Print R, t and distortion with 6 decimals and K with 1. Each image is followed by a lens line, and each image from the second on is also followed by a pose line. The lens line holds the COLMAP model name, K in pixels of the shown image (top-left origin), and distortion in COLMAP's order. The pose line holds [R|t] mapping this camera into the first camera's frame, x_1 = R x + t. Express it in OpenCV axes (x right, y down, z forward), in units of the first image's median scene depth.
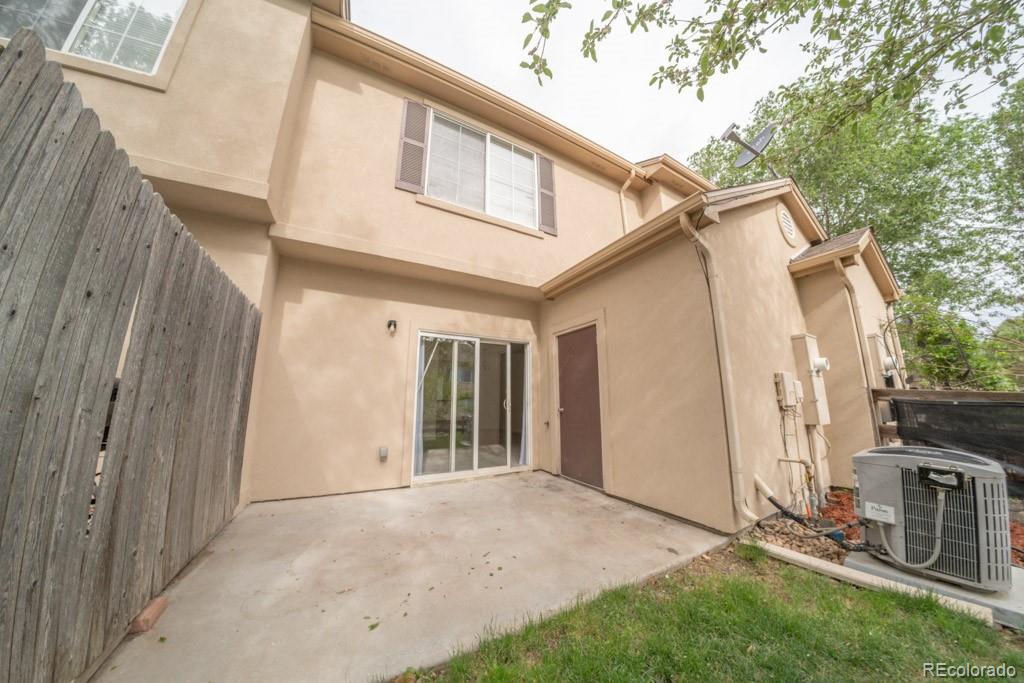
lens RADIAL K [[277.0, 0, 509.0], [0, 277.0, 347.9], [0, 0, 1]] dist [-0.013088, -0.000002]
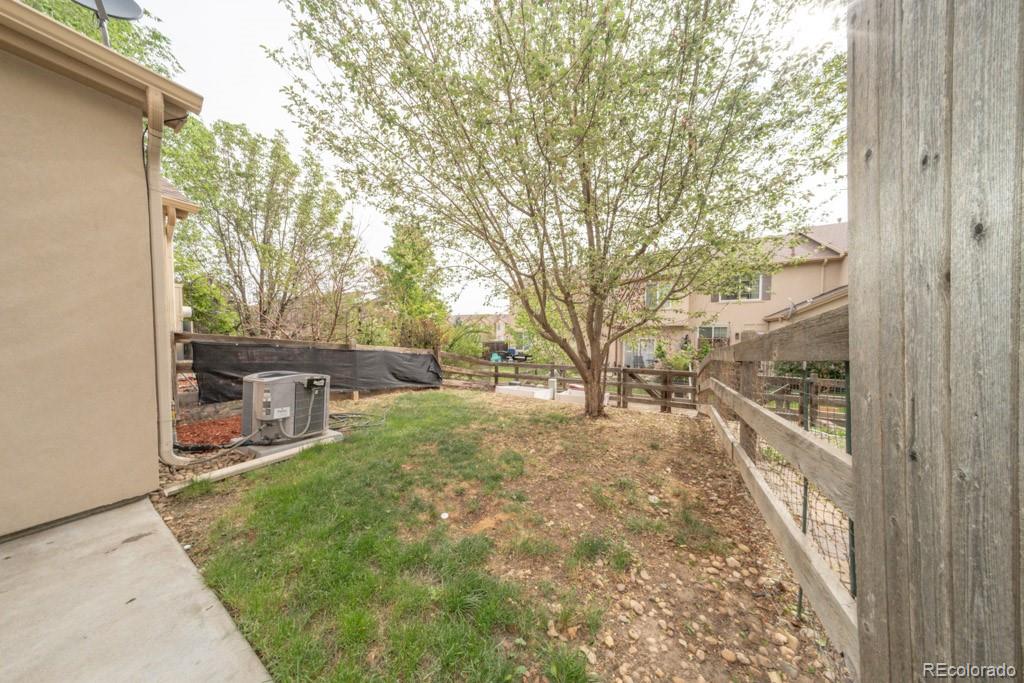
lens RADIAL K [[277.0, 0, 509.0], [0, 277.0, 347.9], [0, 0, 1]] dist [-0.013088, -0.000002]
pose [[-0.482521, -0.016073, 0.875737, -0.638512], [-0.169229, 0.982703, -0.075207, 0.133536], [-0.859381, -0.184489, -0.476895, 0.679244]]
